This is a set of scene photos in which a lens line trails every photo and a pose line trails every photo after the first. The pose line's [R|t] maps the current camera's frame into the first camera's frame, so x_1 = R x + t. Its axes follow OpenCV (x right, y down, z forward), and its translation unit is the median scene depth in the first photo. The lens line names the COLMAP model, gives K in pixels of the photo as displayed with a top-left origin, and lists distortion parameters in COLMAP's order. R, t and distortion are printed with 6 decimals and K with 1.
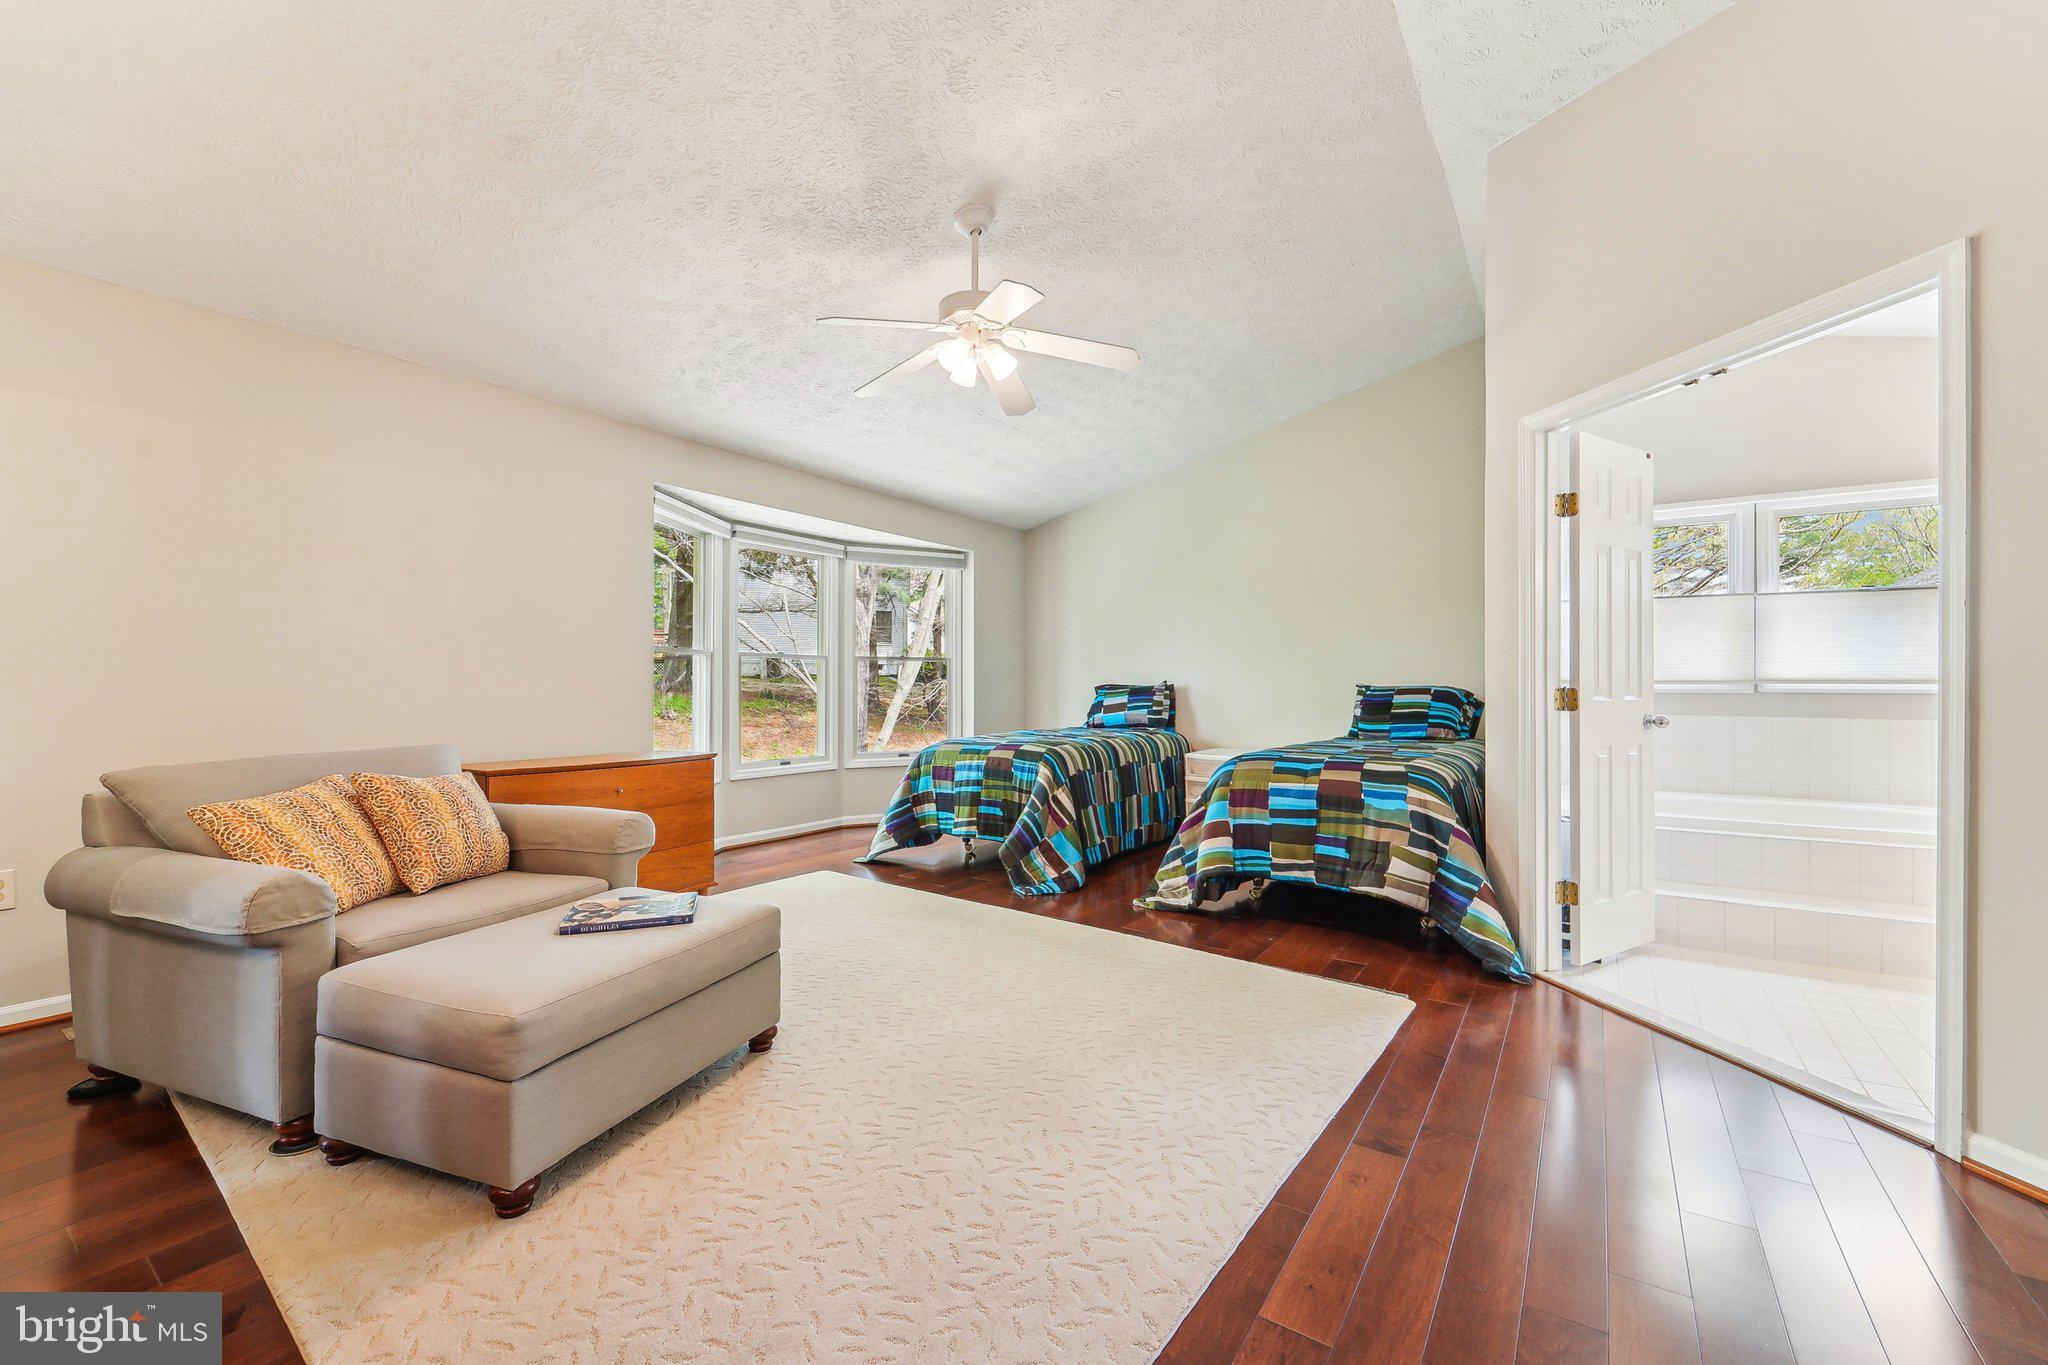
lens RADIAL K [[837.2, 0, 1028.6], [0, 837.2, 679.5], [0, 0, 1]] dist [0.006439, -0.001080]
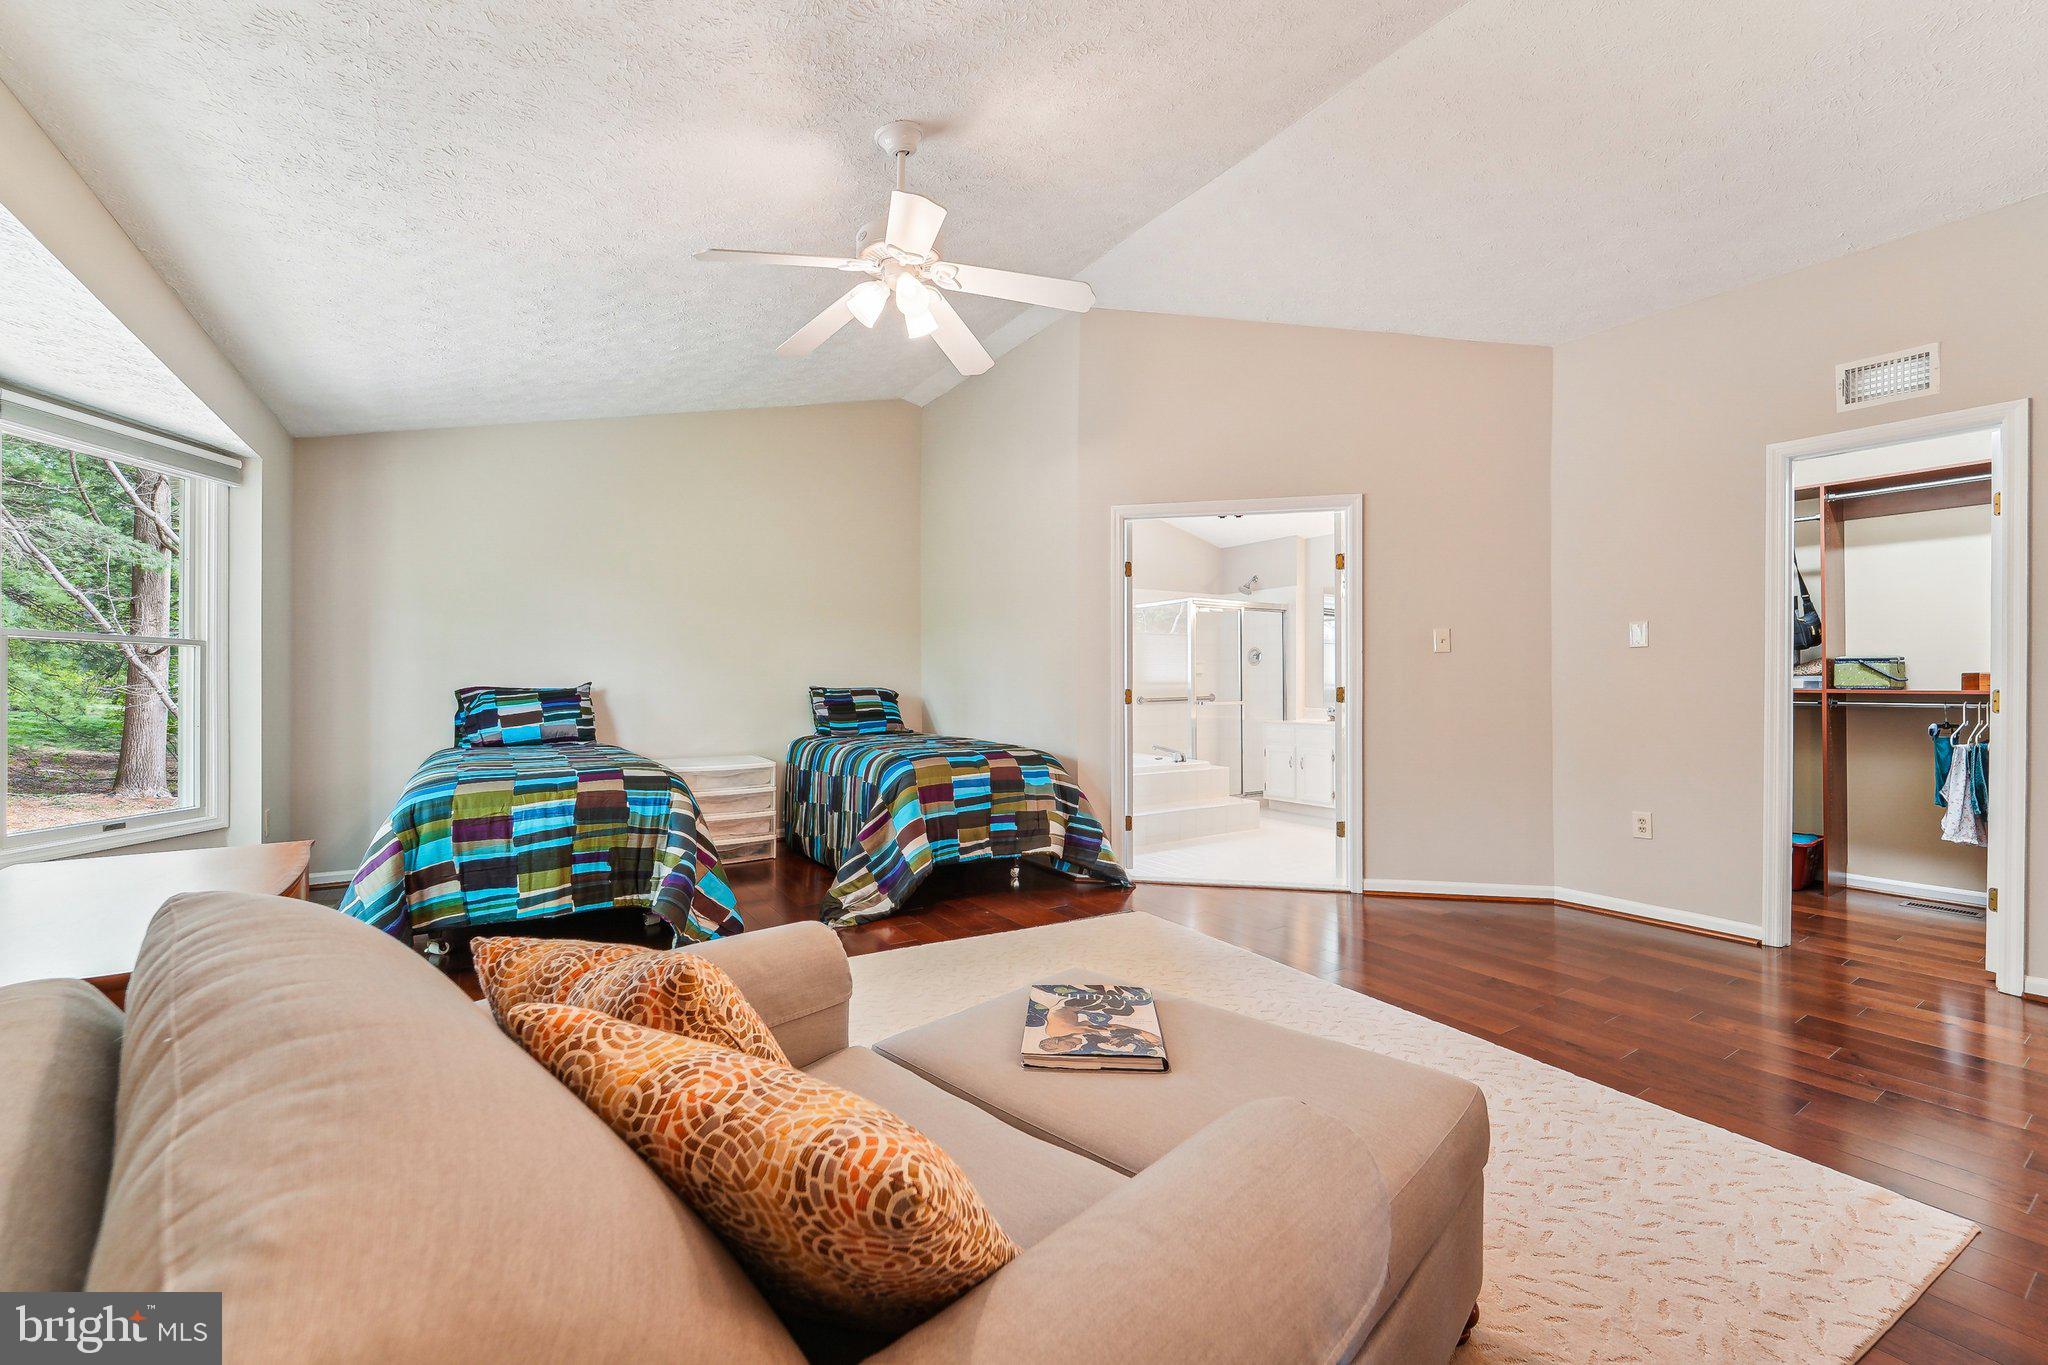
lens RADIAL K [[837.2, 0, 1030.6], [0, 837.2, 687.1], [0, 0, 1]] dist [0.006439, -0.001080]
pose [[0.380675, -0.002897, 0.924704, -0.555494], [-0.003848, 0.999981, 0.004717, 0.000158], [-0.924701, -0.005354, 0.380657, 0.391686]]
